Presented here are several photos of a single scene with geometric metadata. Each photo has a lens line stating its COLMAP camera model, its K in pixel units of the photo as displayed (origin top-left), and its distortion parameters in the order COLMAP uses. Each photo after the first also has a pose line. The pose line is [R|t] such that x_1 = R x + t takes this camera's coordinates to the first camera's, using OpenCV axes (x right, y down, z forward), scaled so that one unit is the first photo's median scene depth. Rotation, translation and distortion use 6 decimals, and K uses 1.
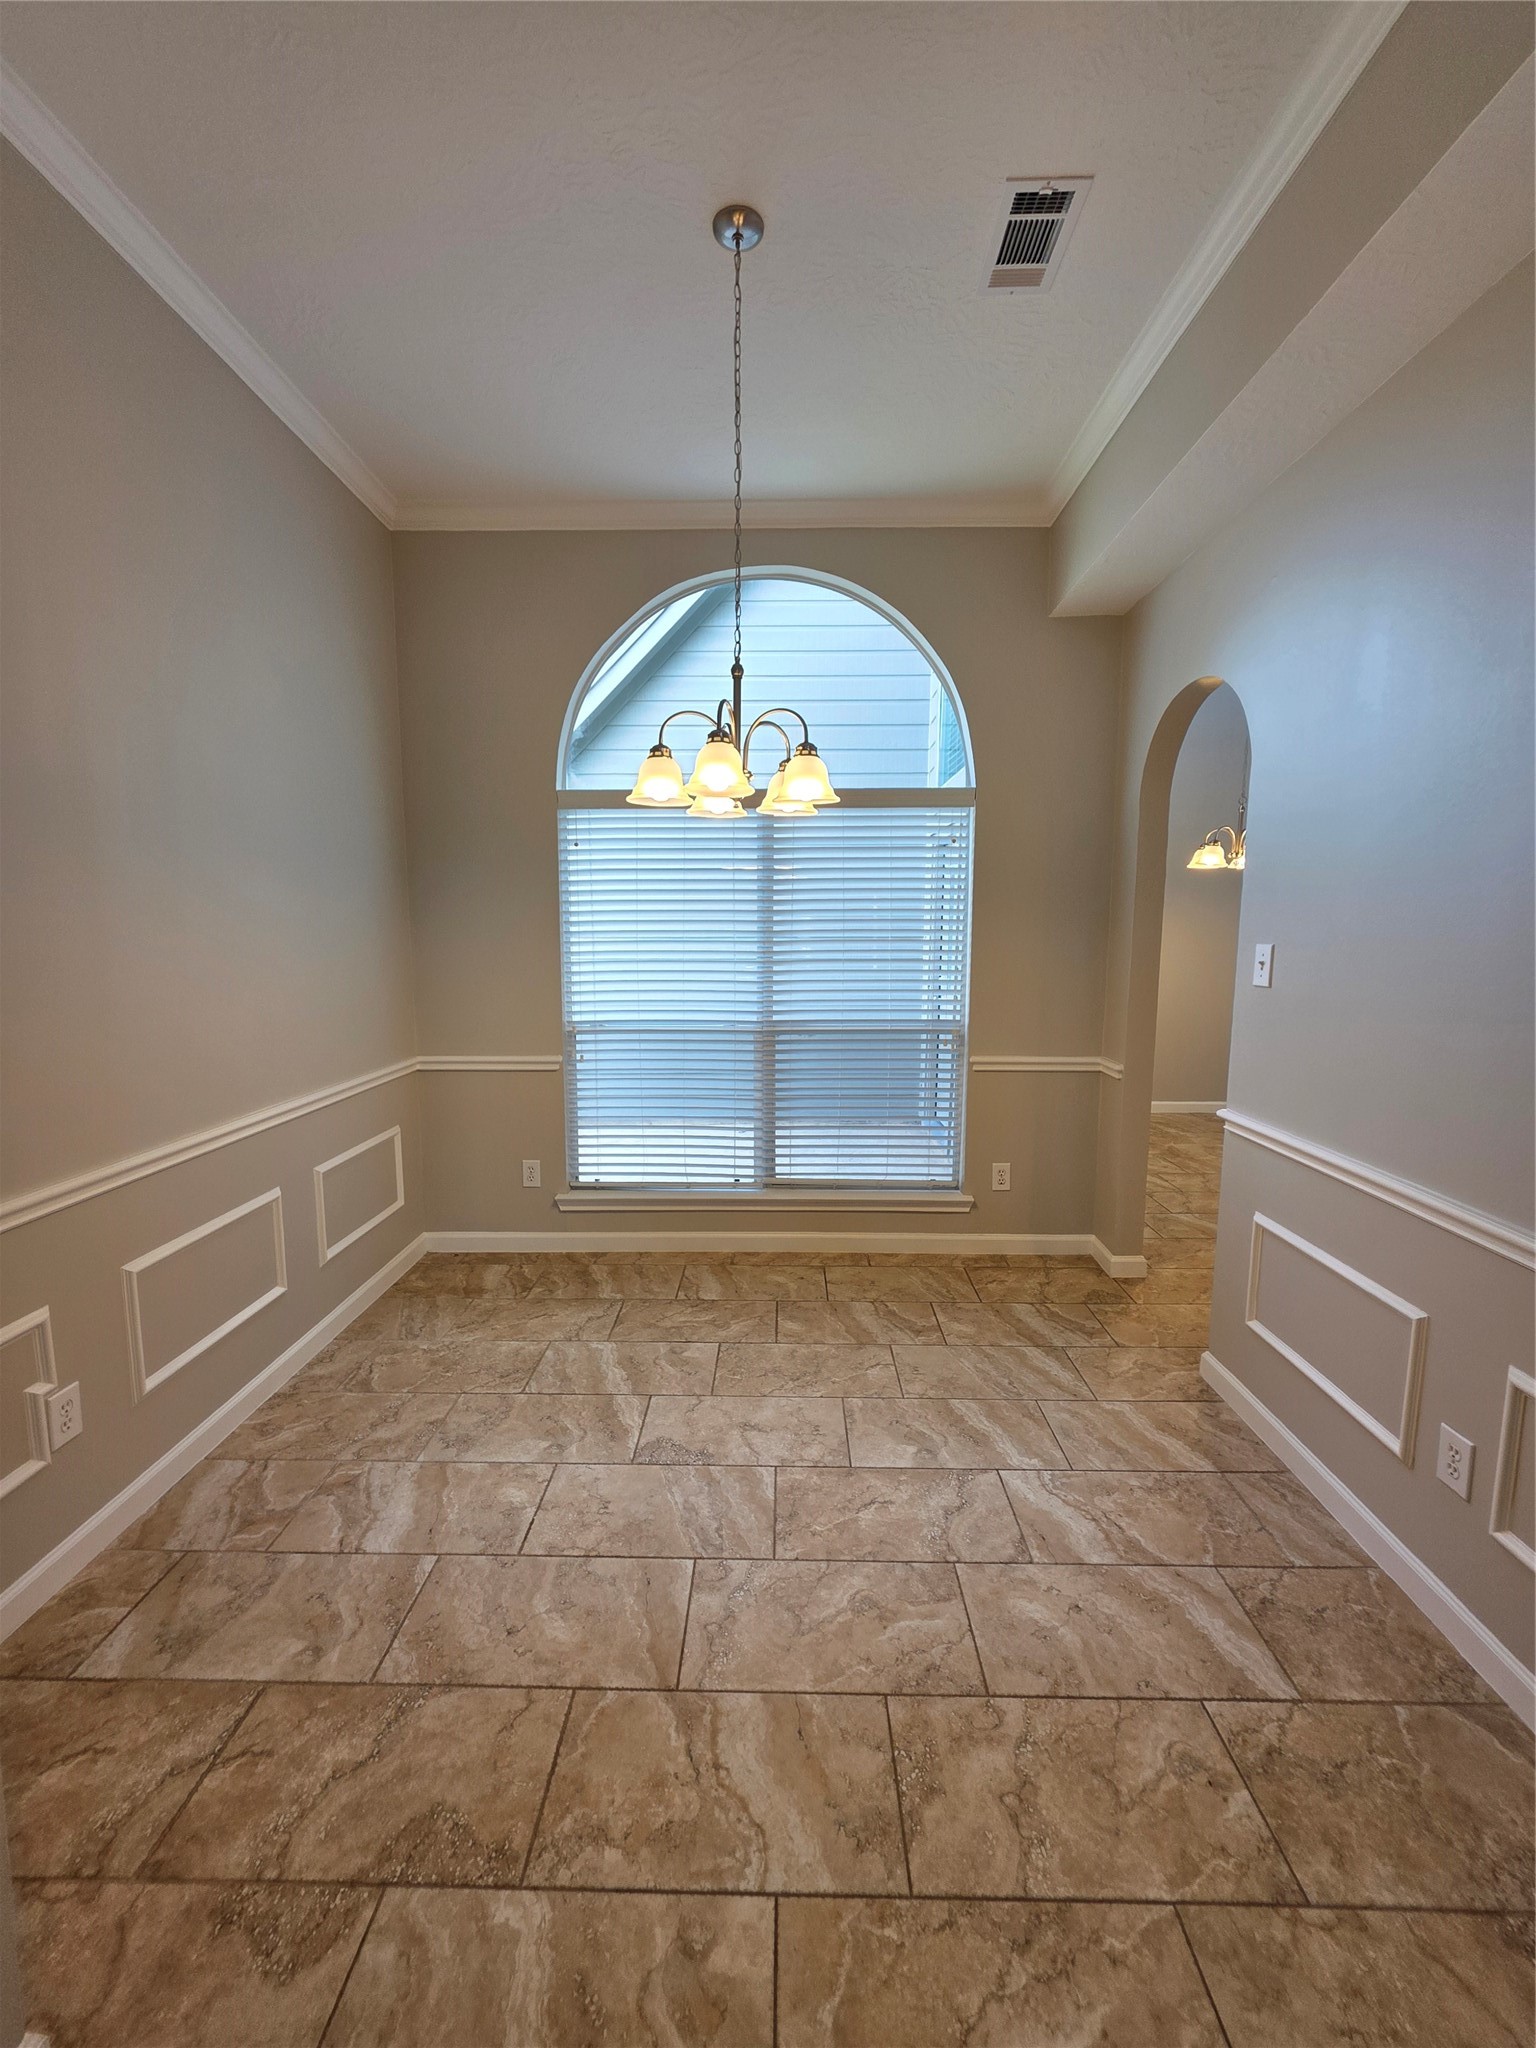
lens RADIAL K [[818.2, 0, 768.0], [0, 818.2, 1024.0], [0, 0, 1]] dist [0.001137, 0.000121]
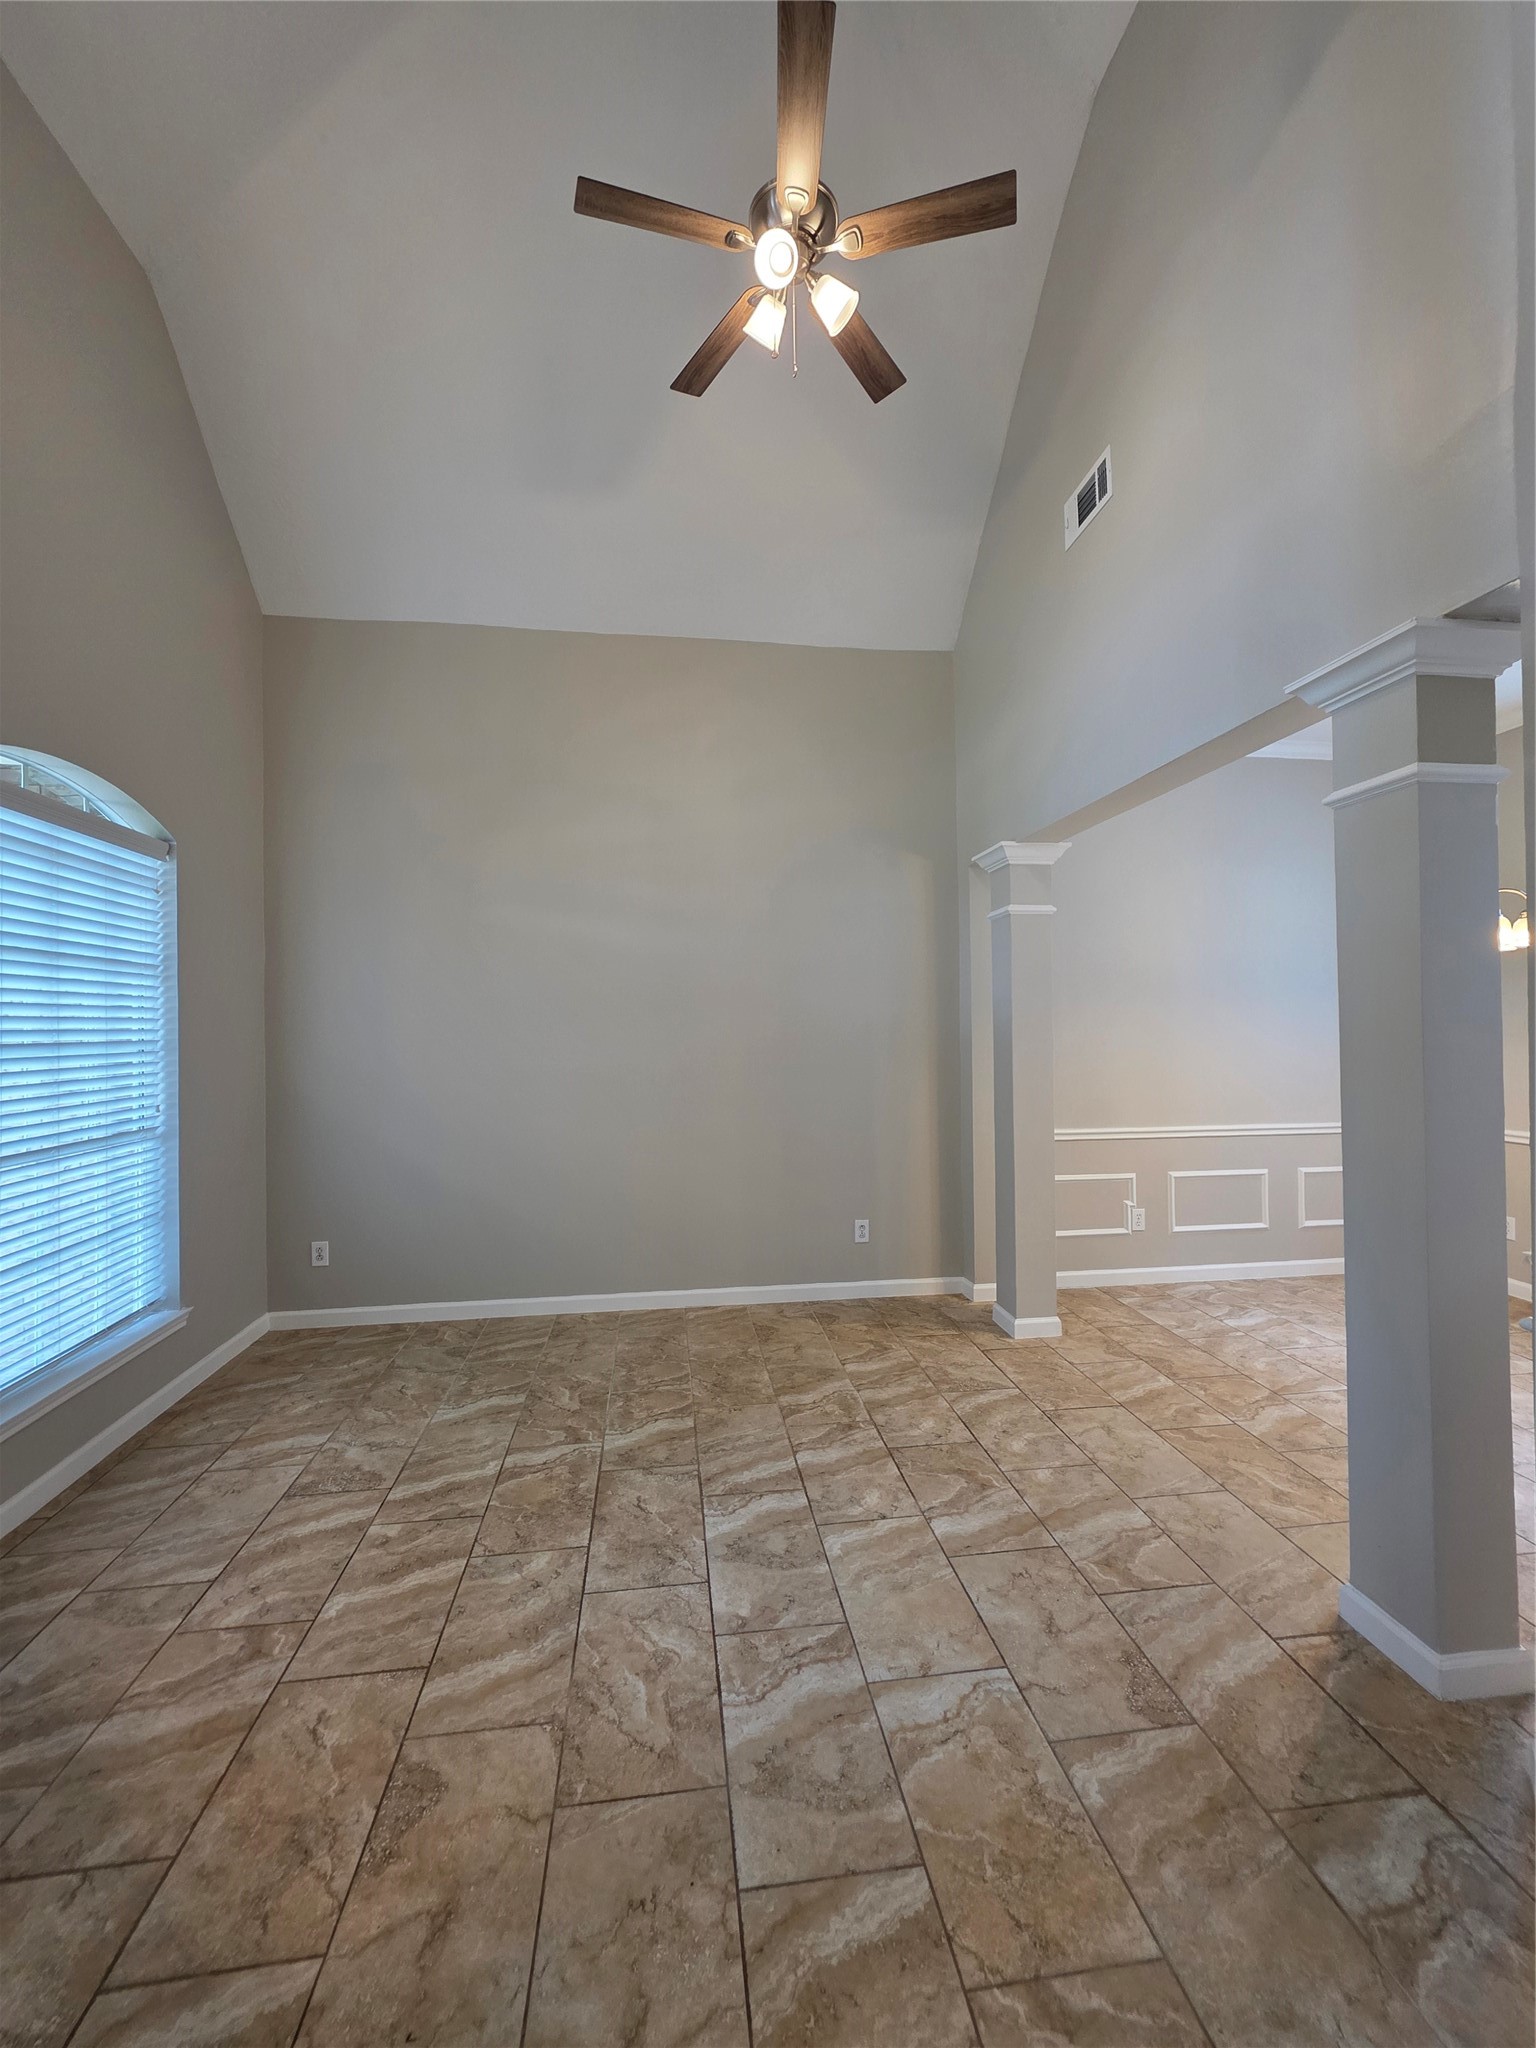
lens RADIAL K [[818.2, 0, 768.0], [0, 818.2, 1024.0], [0, 0, 1]] dist [0.001137, 0.000121]
pose [[0.148665, -0.011057, -0.988826, 1.318615], [-0.106427, 0.993951, -0.027115, 0.057631], [0.983144, 0.109269, 0.146589, -0.505458]]
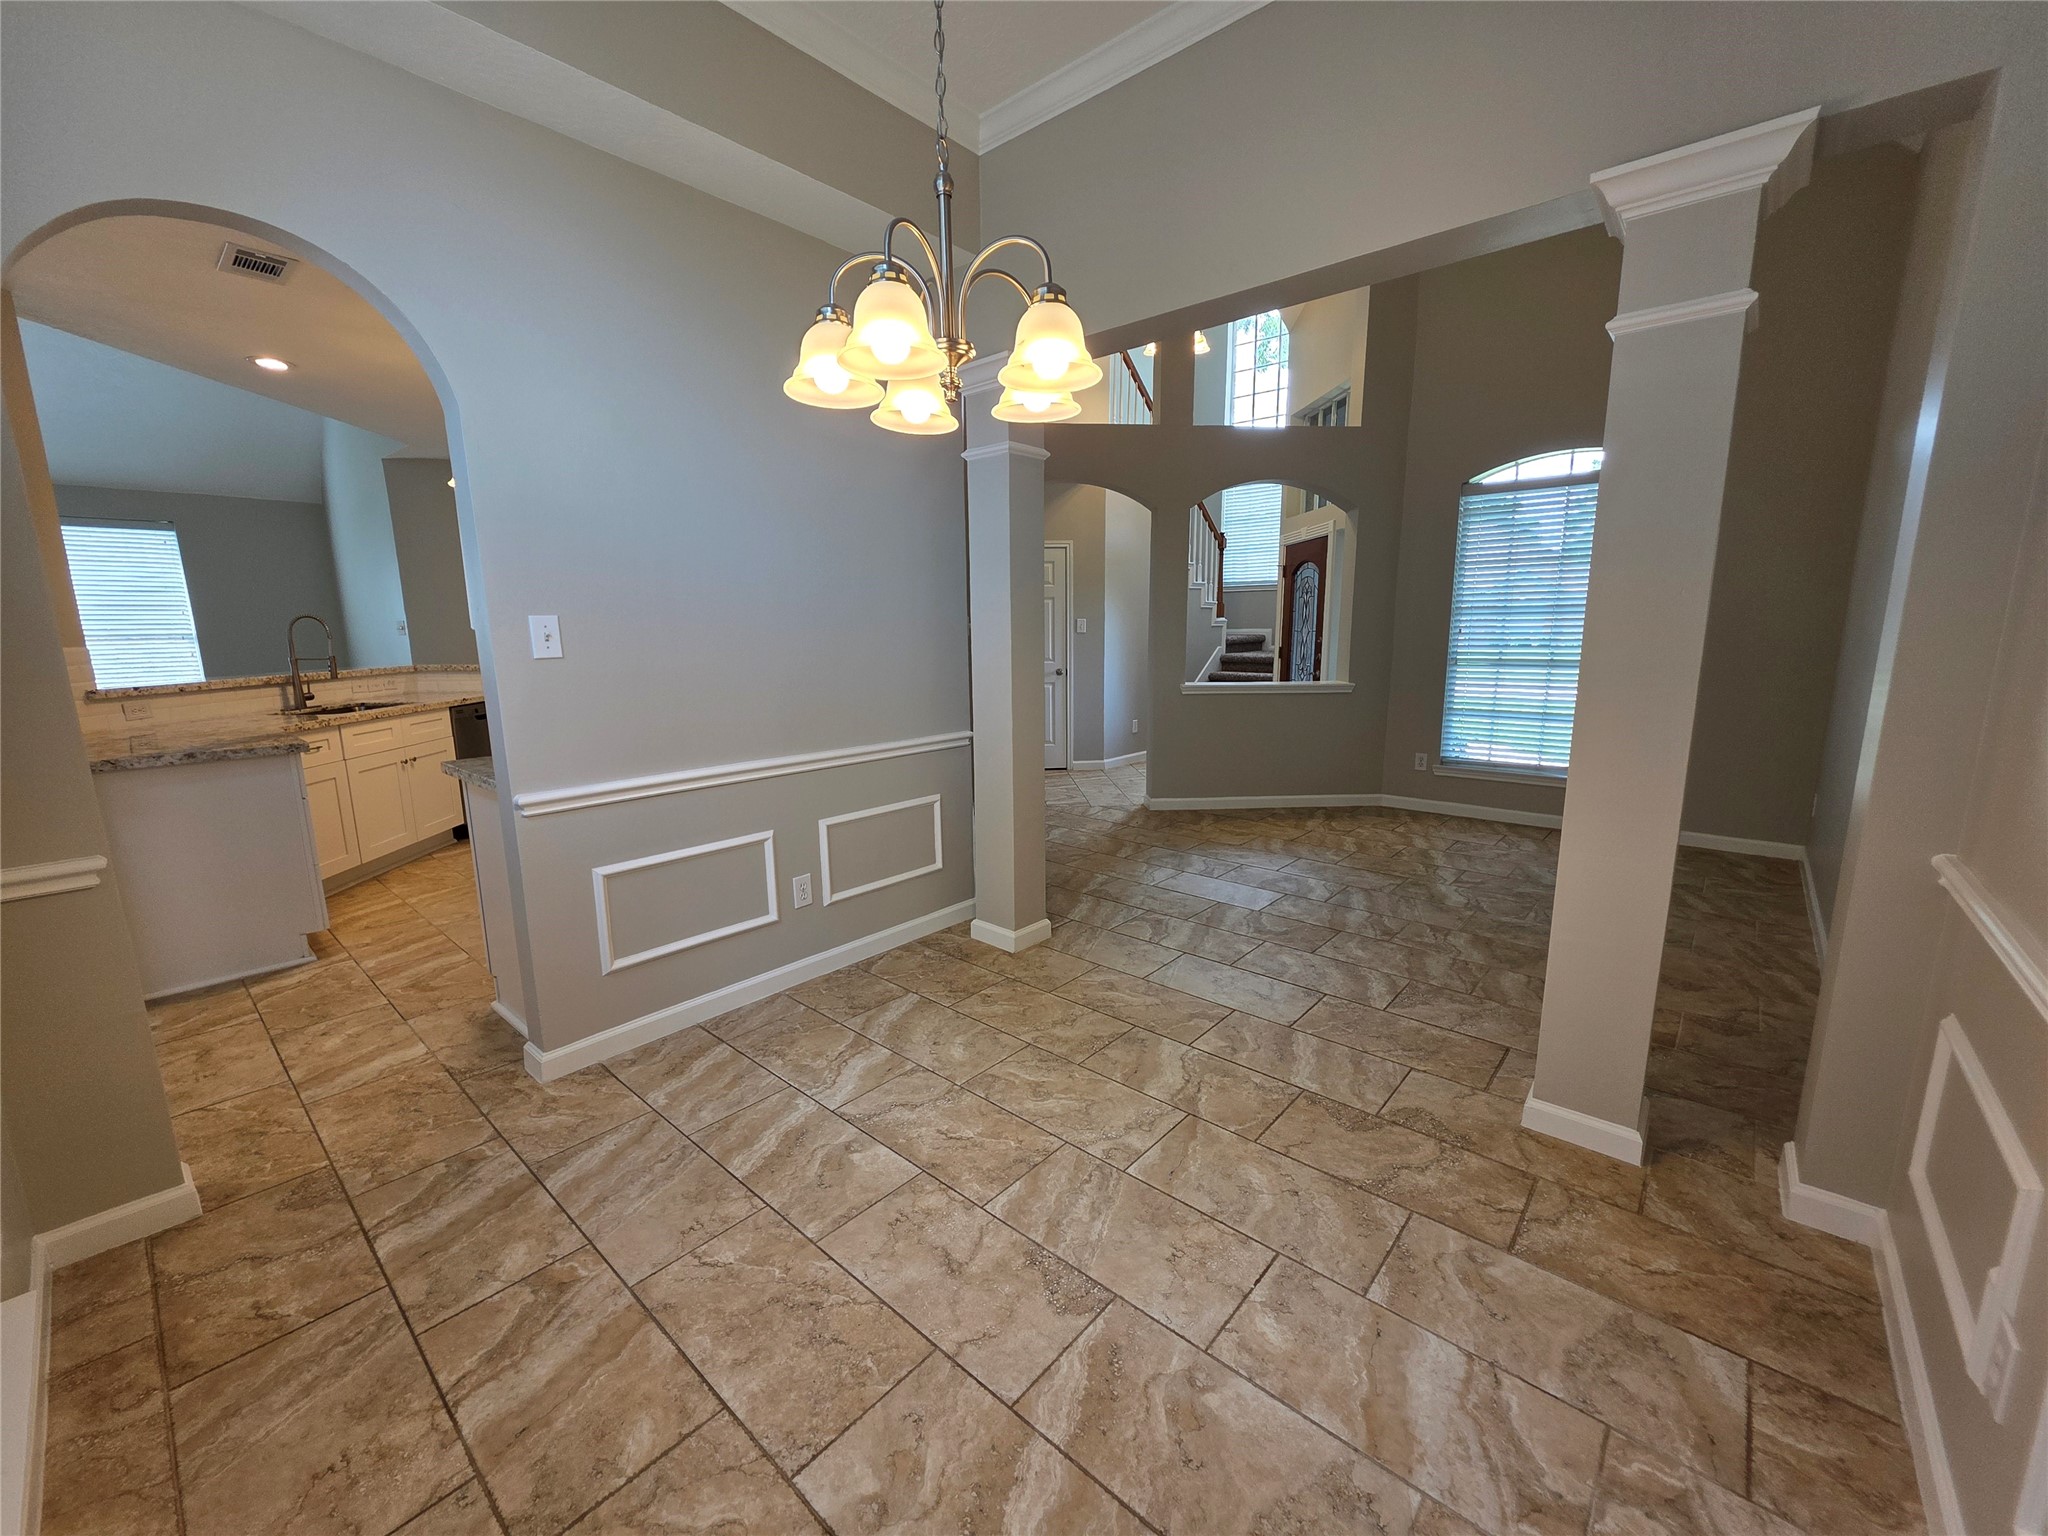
lens RADIAL K [[818.2, 0, 1024.0], [0, 818.2, 768.0], [0, 0, 1]] dist [0.001137, 0.000121]
pose [[-0.764552, -0.108486, 0.635367, -0.567036], [0.083713, 0.960673, 0.264764, -0.150949], [-0.639103, 0.255615, -0.725402, 1.582748]]
